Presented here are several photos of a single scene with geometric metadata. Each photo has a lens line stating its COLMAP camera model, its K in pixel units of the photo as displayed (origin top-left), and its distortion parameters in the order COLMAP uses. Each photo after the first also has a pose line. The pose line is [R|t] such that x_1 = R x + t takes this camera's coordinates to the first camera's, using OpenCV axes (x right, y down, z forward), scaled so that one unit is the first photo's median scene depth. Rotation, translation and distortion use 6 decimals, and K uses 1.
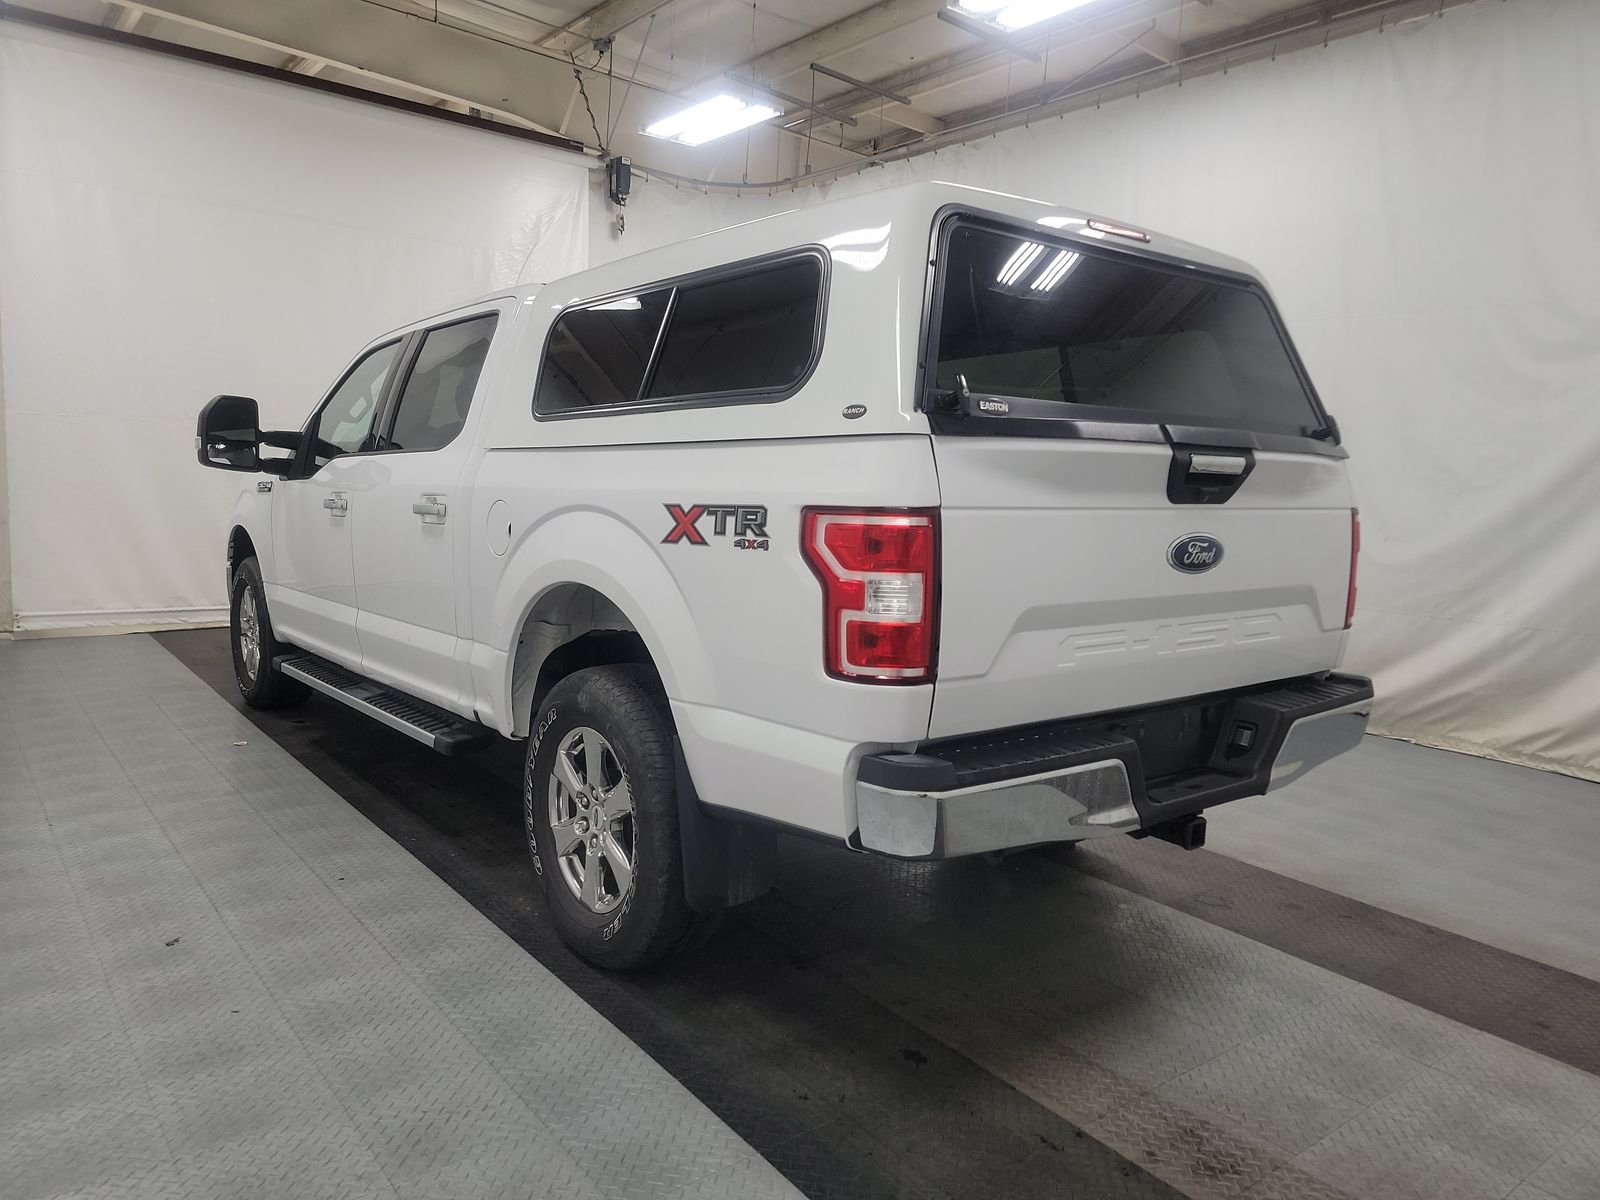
lens RADIAL K [[1114.0, 0, 814.2], [0, 1114.0, 611.7], [0, 0, 1]] dist [0.053077, -0.025658]
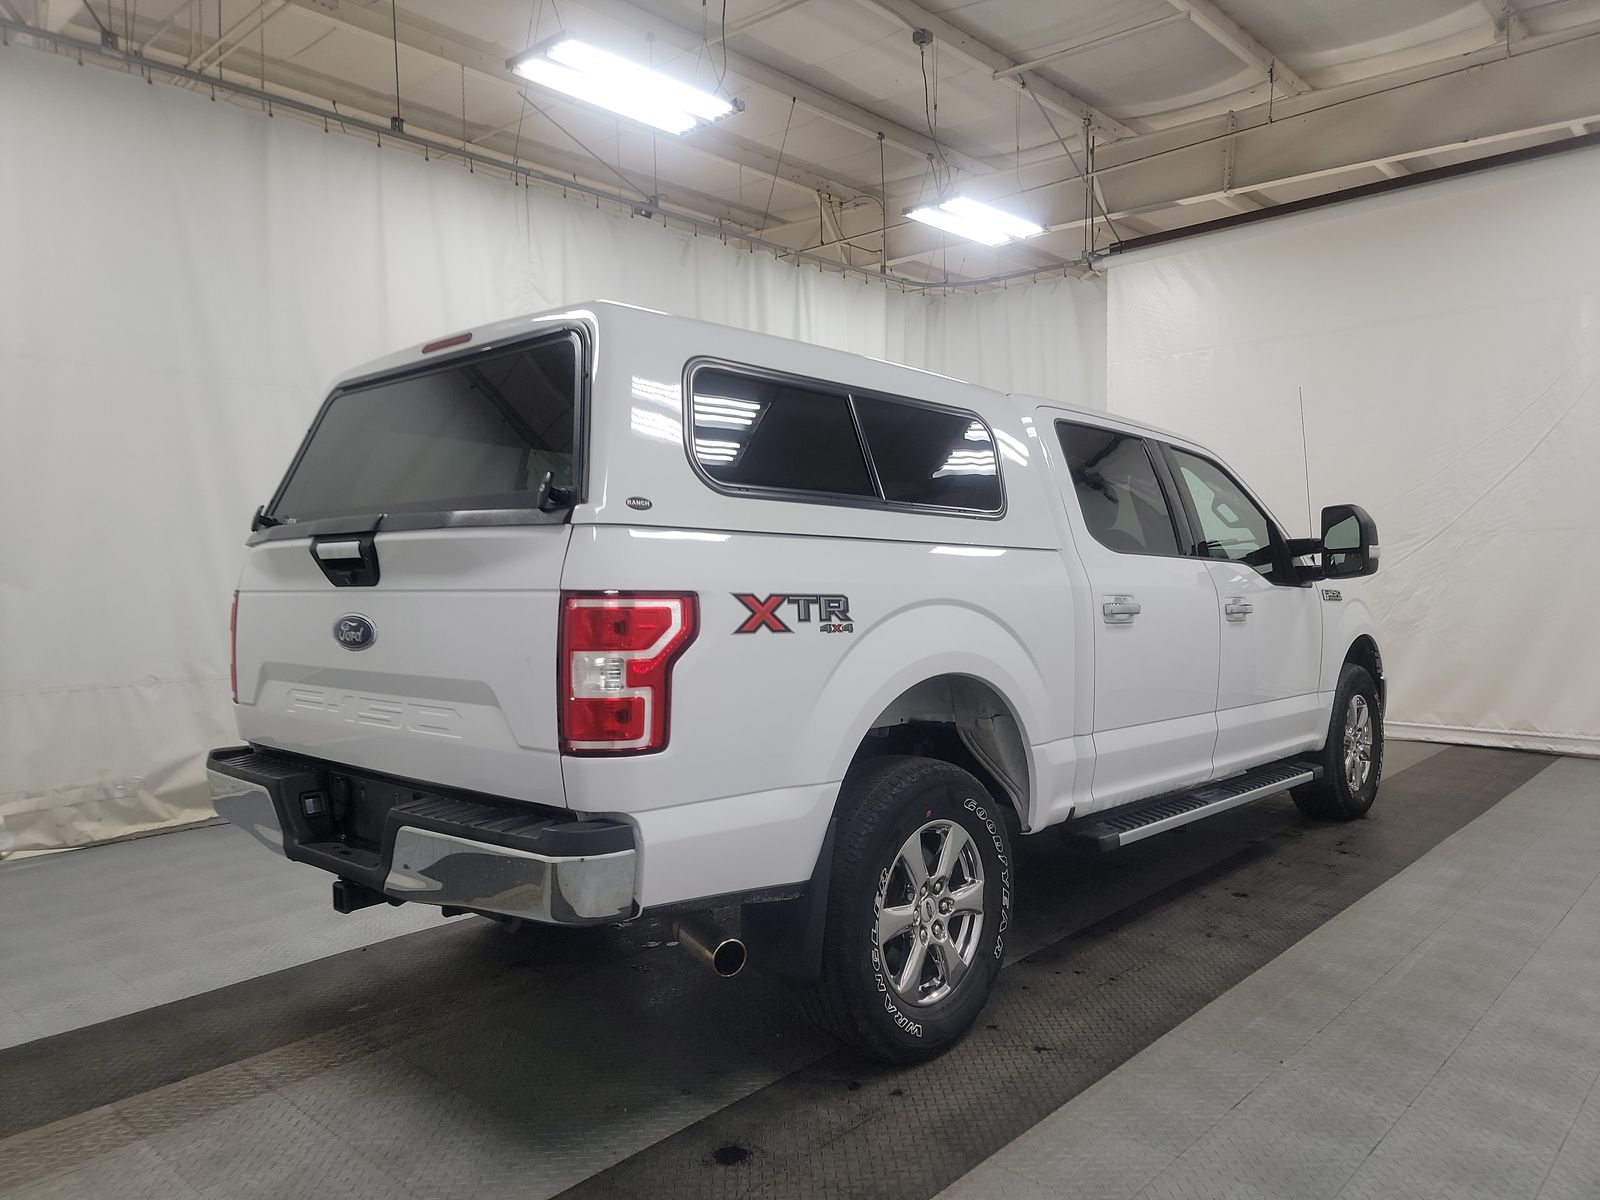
lens RADIAL K [[1114.0, 0, 836.3], [0, 1114.0, 578.8], [0, 0, 1]] dist [0.053077, -0.025658]
pose [[0.148386, -0.023401, -0.988653, 1.039311], [-0.097822, 0.994470, -0.038220, -0.075069], [0.984080, 0.102383, 0.145276, 0.906037]]
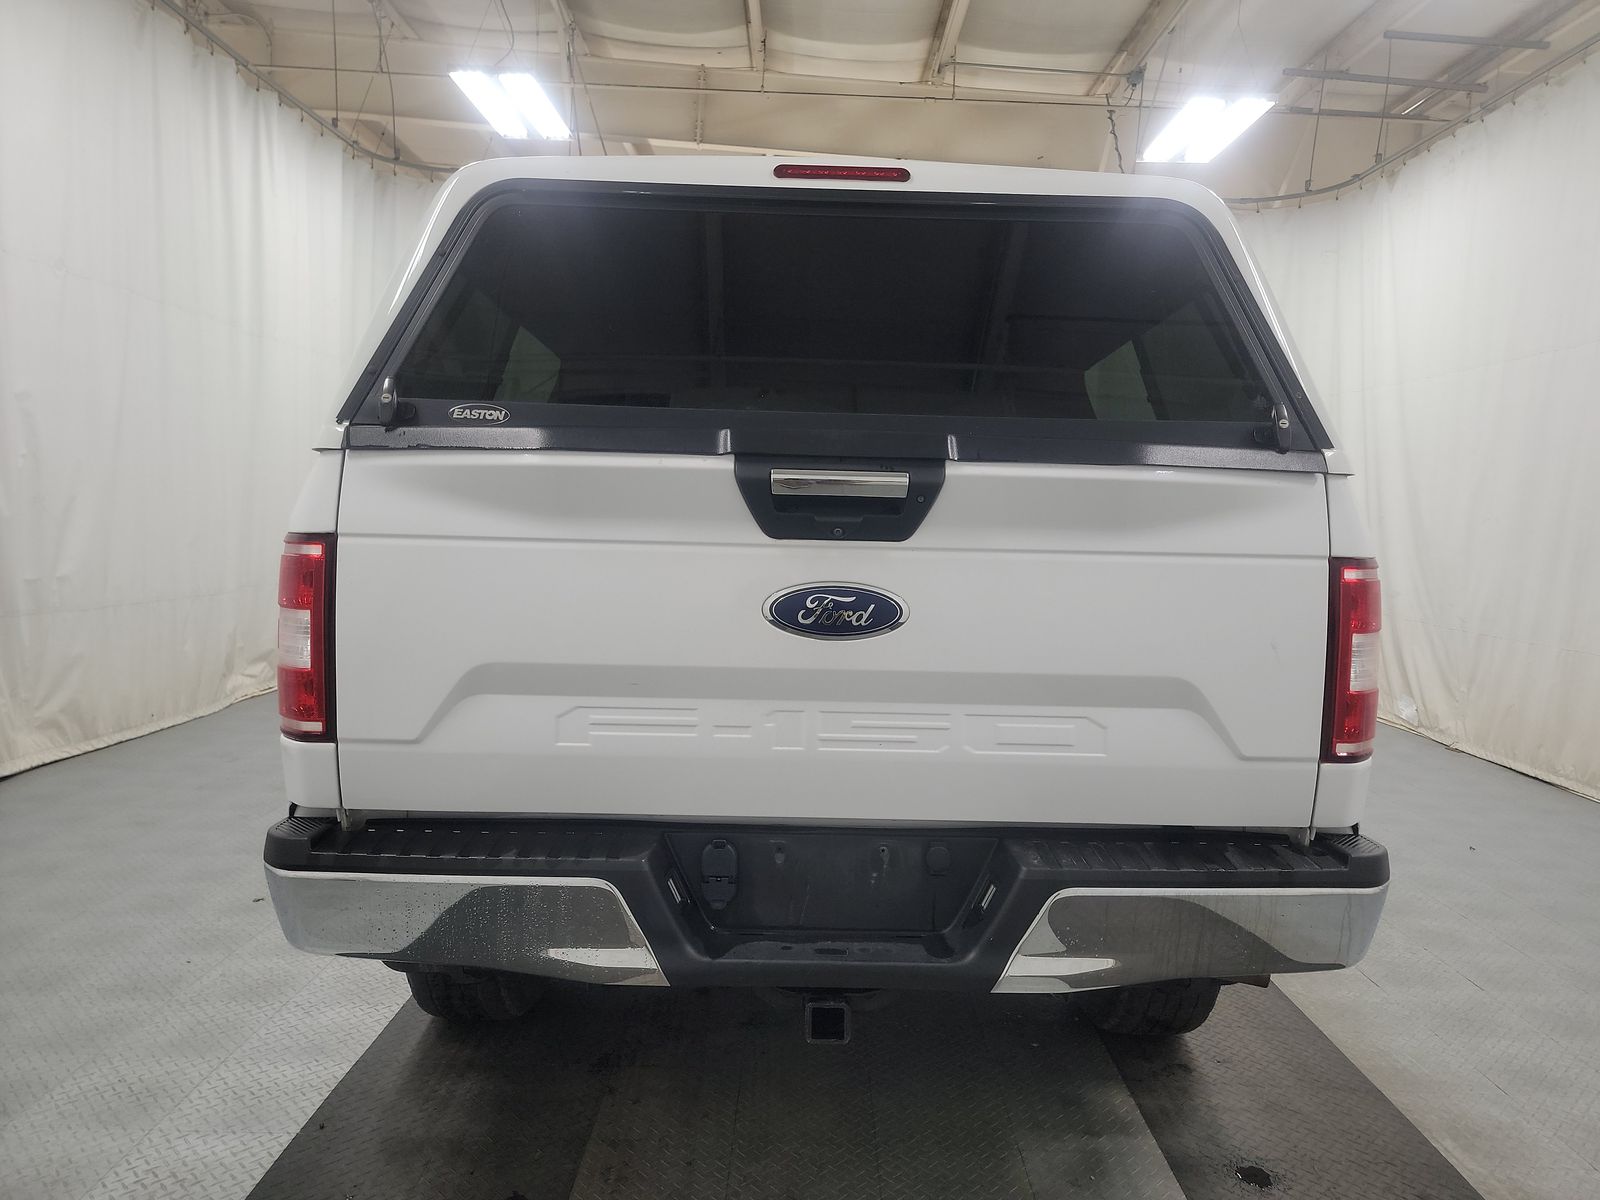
lens RADIAL K [[1114.0, 0, 796.3], [0, 1114.0, 600.6], [0, 0, 1]] dist [0.053077, -0.025658]
pose [[0.790301, 0.038285, -0.611522, 0.520713], [-0.076282, 0.996429, -0.036200, -0.022280], [0.607952, 0.075257, 0.790399, 0.307271]]
